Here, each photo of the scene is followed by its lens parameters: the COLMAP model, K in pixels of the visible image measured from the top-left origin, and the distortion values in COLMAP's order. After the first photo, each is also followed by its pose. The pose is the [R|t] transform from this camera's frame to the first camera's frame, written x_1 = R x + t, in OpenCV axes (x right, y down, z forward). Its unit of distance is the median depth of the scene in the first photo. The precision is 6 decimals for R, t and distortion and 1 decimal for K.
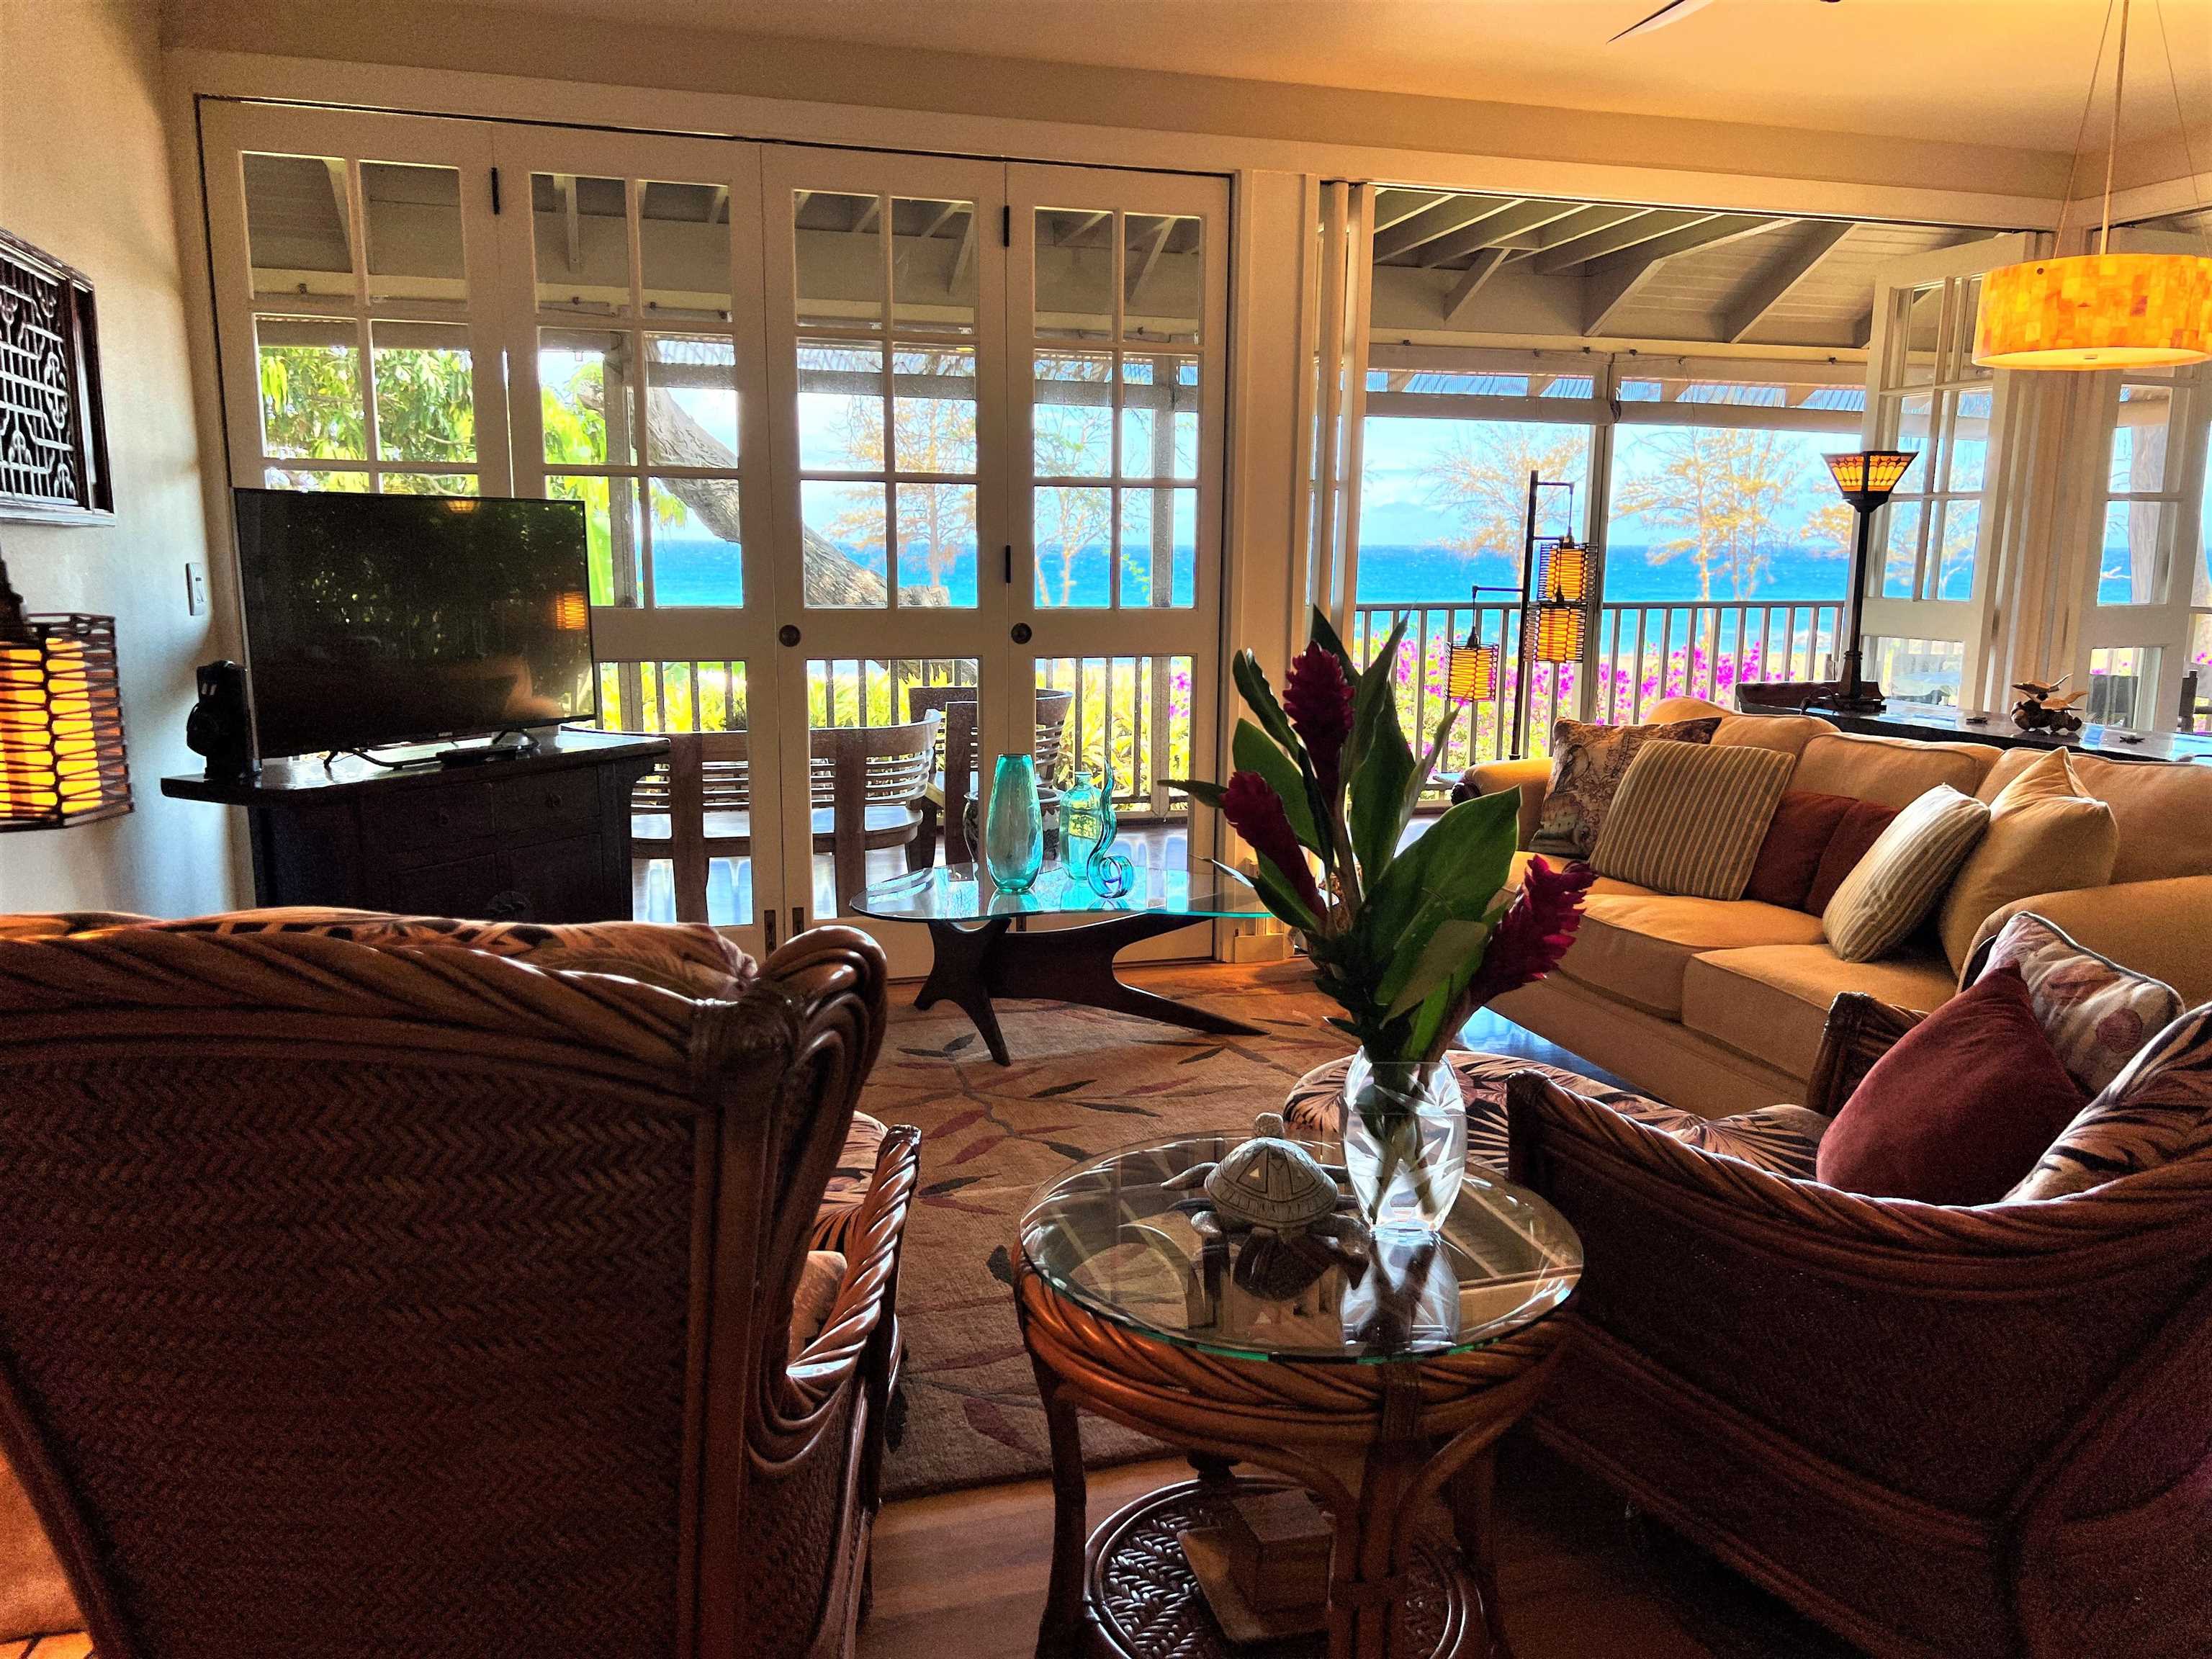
lens RADIAL K [[1657.6, 0, 1088.3], [0, 1657.6, 836.9], [0, 0, 1]] dist [0.050829, -0.043896]
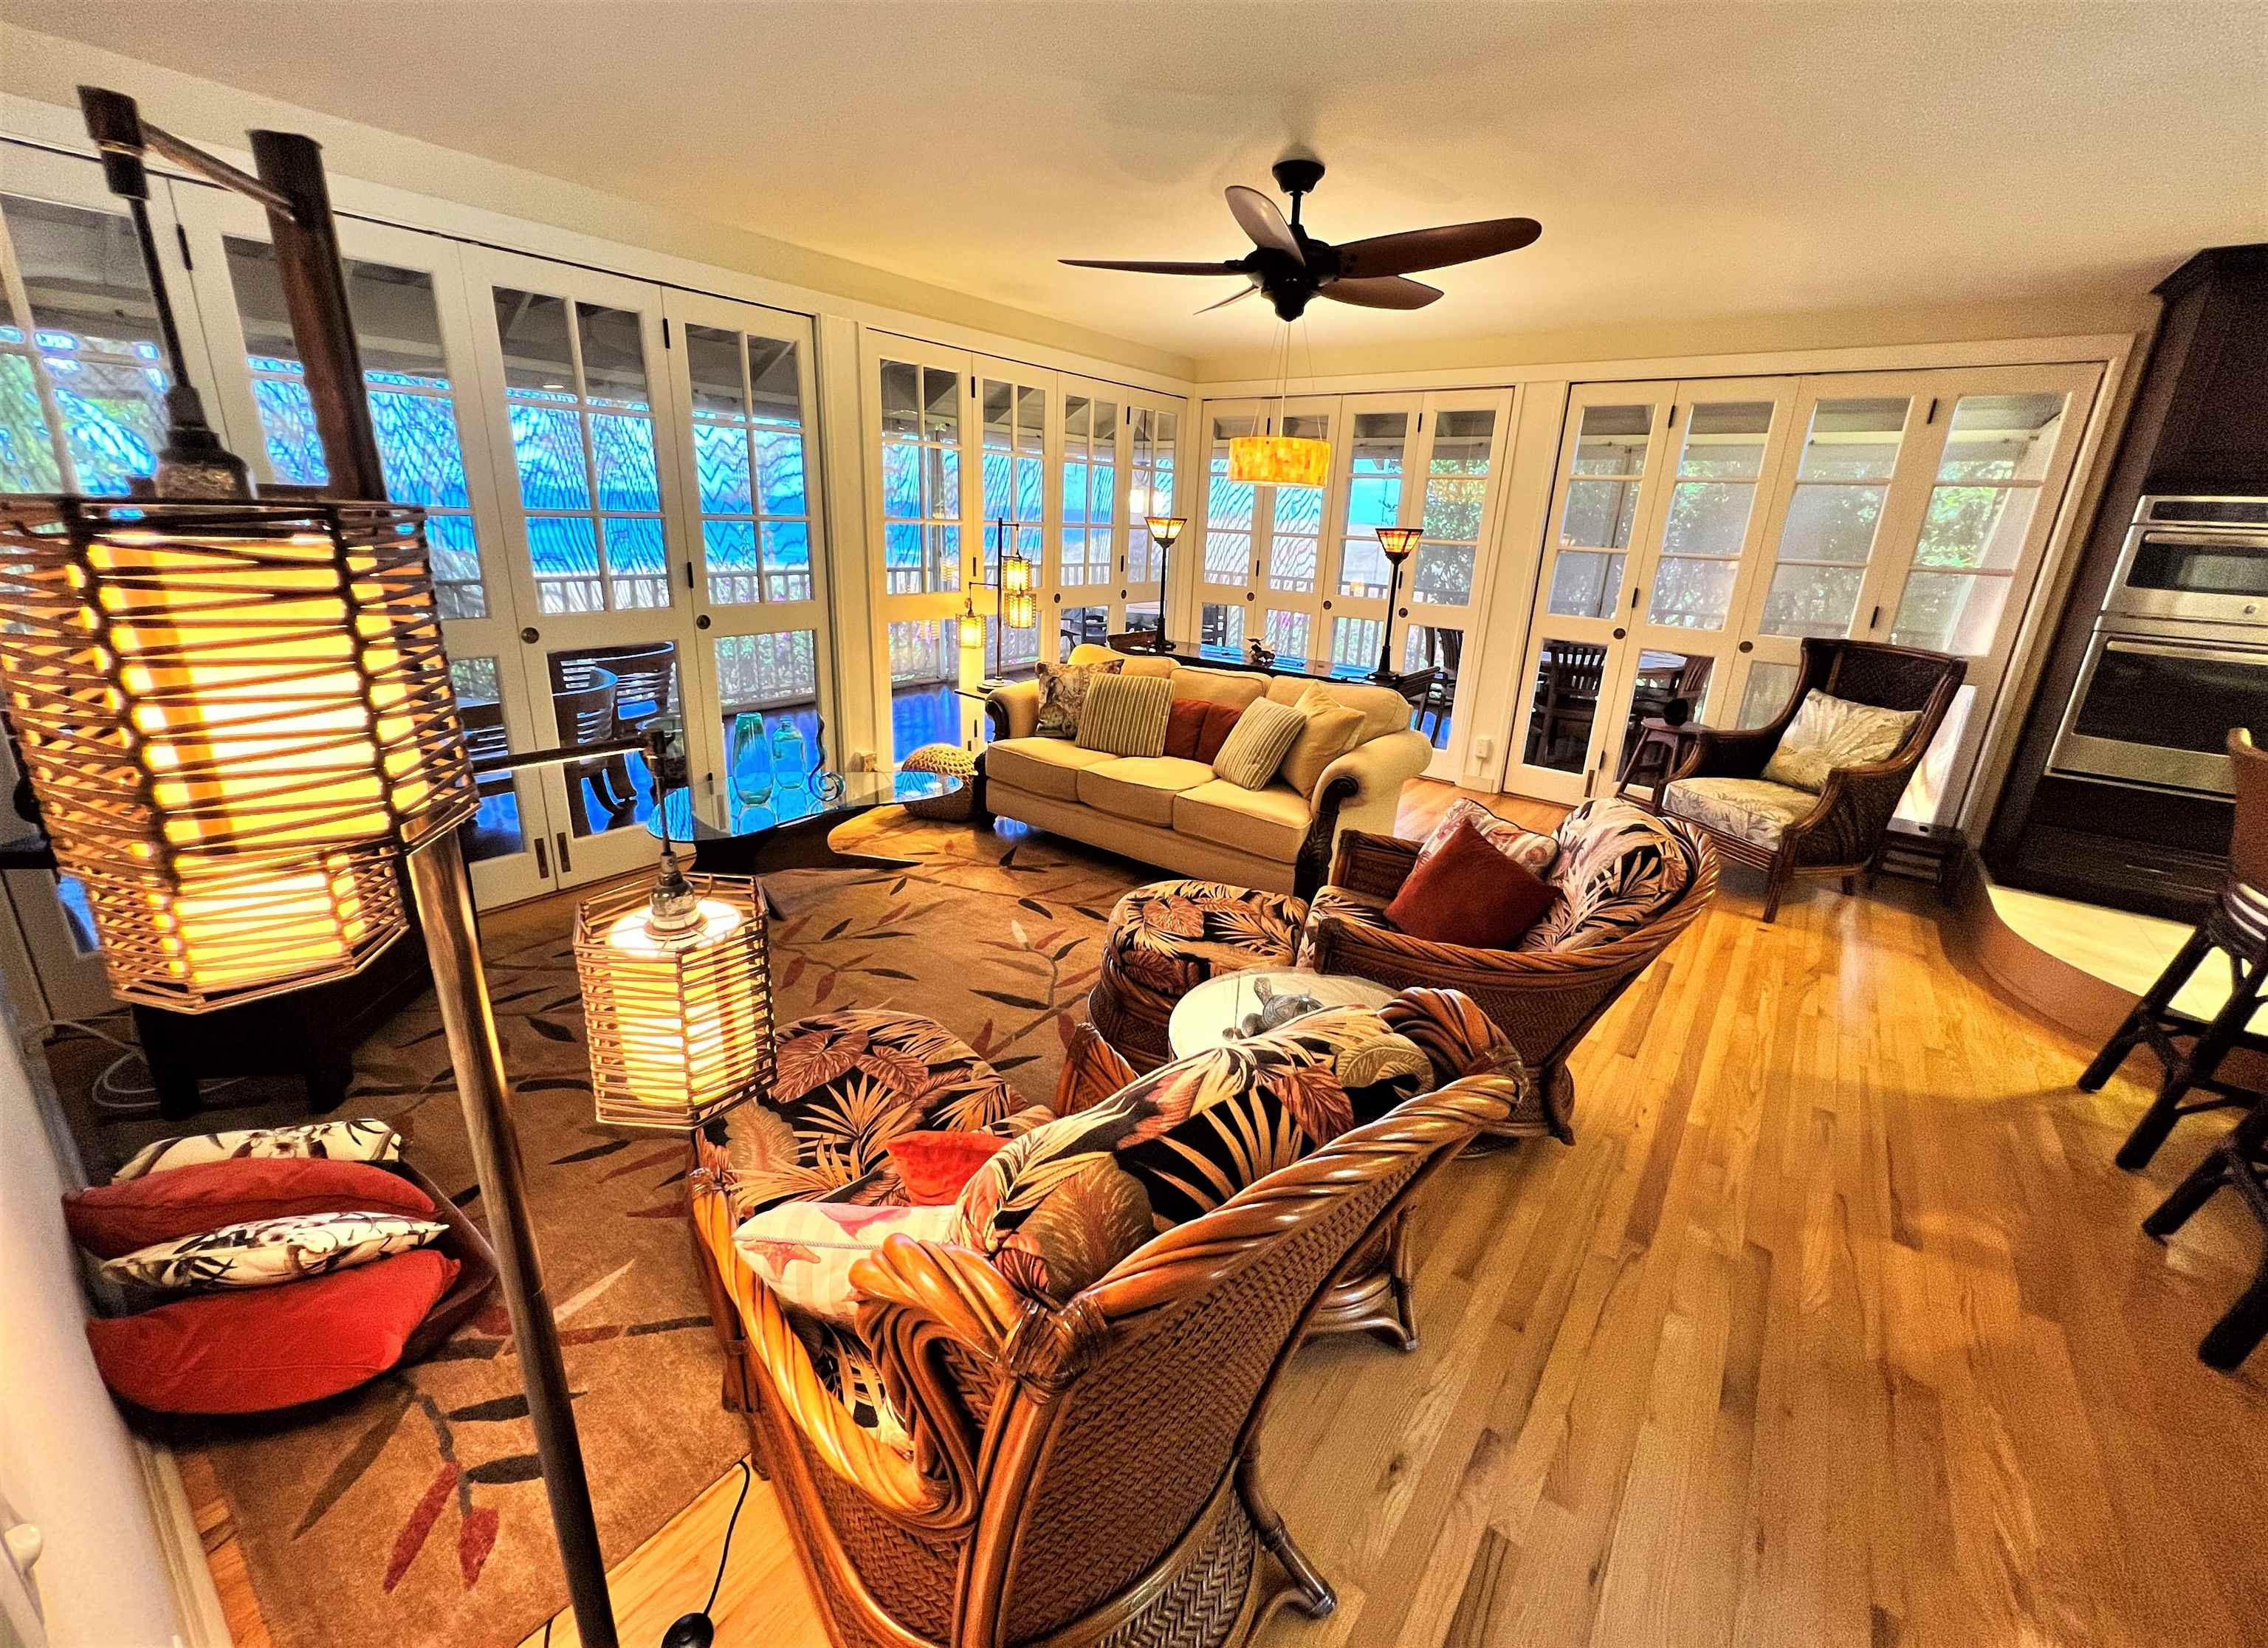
lens RADIAL K [[911.6, 0, 1128.2], [0, 911.6, 789.8], [0, 0, 1]] dist [-0.006404, 0.000166]
pose [[0.809363, -0.146587, 0.568721, -0.236560], [0.066430, 0.984986, 0.159341, -0.088614], [-0.583540, -0.091185, 0.806949, 0.128946]]
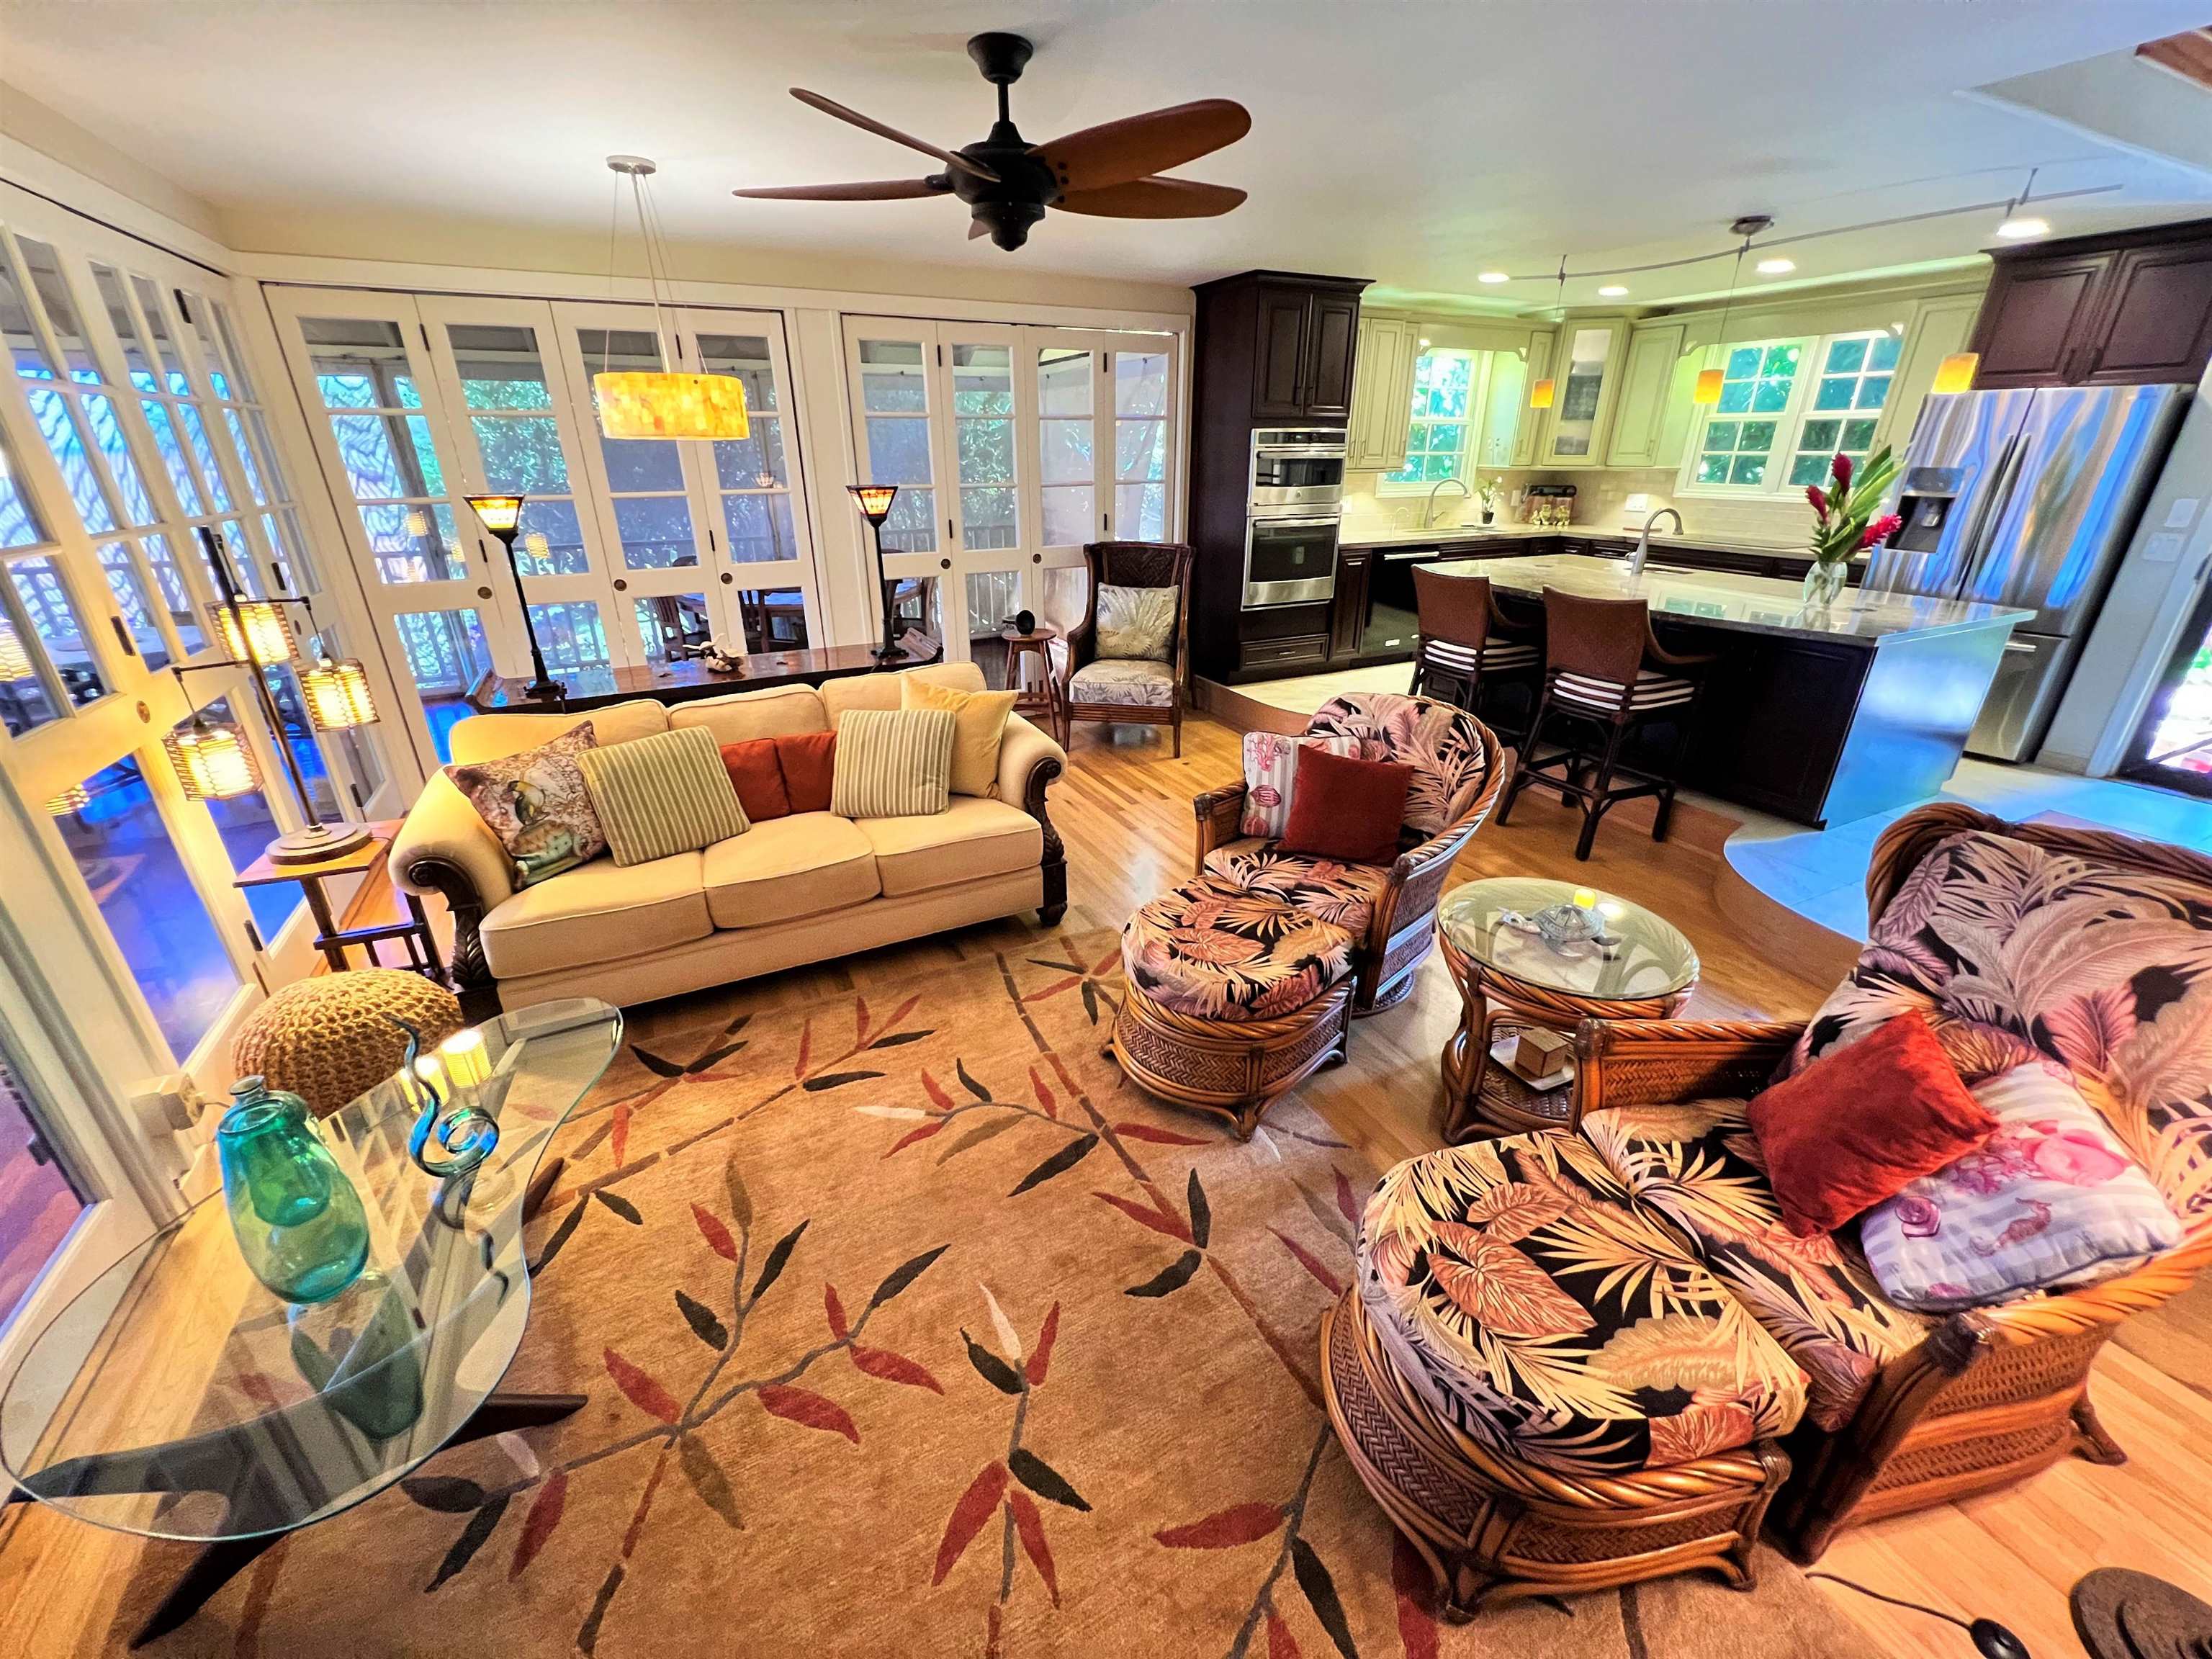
lens RADIAL K [[888.8, 0, 1105.8], [0, 888.8, 822.3], [0, 0, 1]] dist [-0.001580, -0.000461]
pose [[-0.179763, -0.392923, 0.901830, -0.333991], [0.170770, 0.890380, 0.421974, -0.218620], [-0.968774, 0.229861, -0.092958, 0.686453]]
